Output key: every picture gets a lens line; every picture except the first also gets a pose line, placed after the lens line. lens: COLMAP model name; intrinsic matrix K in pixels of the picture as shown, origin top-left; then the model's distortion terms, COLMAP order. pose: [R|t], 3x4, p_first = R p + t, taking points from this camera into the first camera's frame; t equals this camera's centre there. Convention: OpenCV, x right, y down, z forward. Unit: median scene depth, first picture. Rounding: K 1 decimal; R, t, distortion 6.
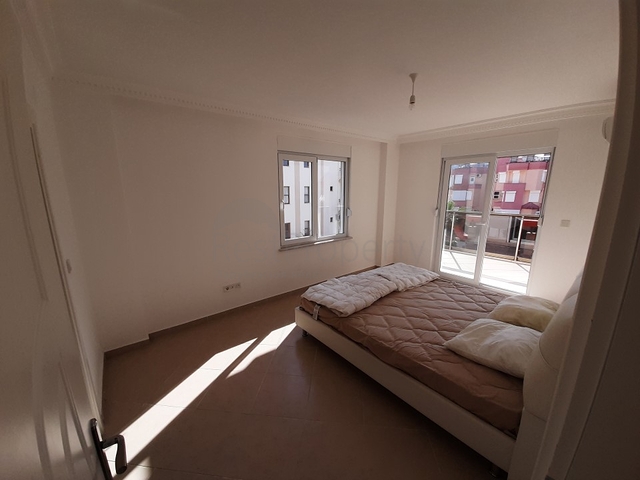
lens RADIAL K [[249.9, 0, 315.8], [0, 249.9, 242.4], [0, 0, 1]] dist [0.000539, -0.006194]
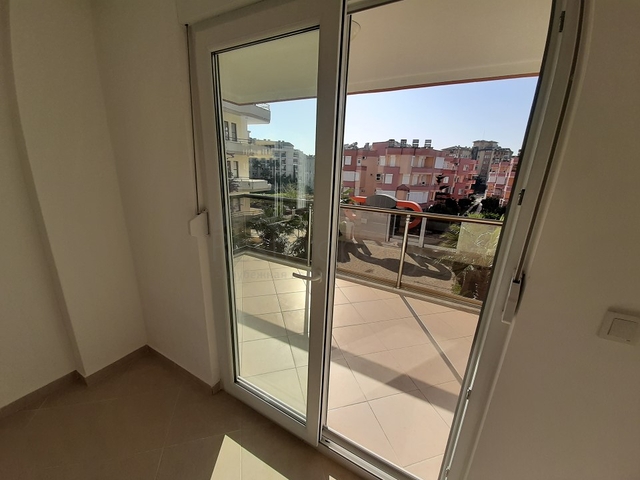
lens RADIAL K [[249.9, 0, 319.8], [0, 249.9, 243.3], [0, 0, 1]] dist [0.000539, -0.006194]
pose [[0.923012, -0.068143, 0.378689, 0.051556], [0.034738, 0.994932, 0.094362, -0.012312], [-0.383200, -0.073942, 0.920701, 0.066733]]
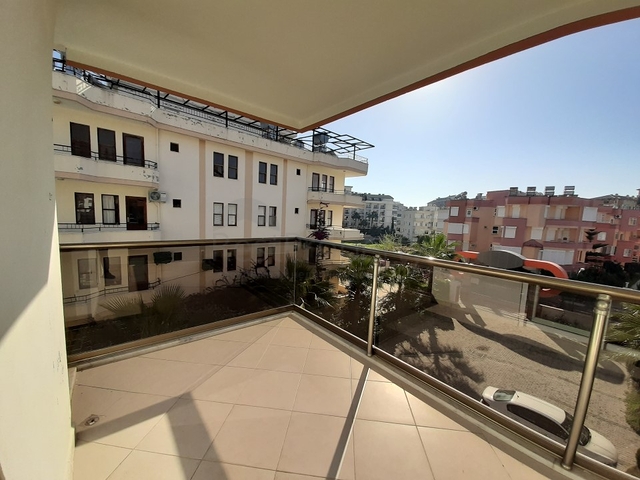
lens RADIAL K [[249.9, 0, 316.0], [0, 249.9, 243.4], [0, 0, 1]] dist [0.000539, -0.006194]
pose [[0.998652, 0.051893, -0.000833, 0.070303], [-0.051713, 0.993585, -0.100571, -0.014314], [-0.004391, 0.100479, 0.994930, 0.096924]]
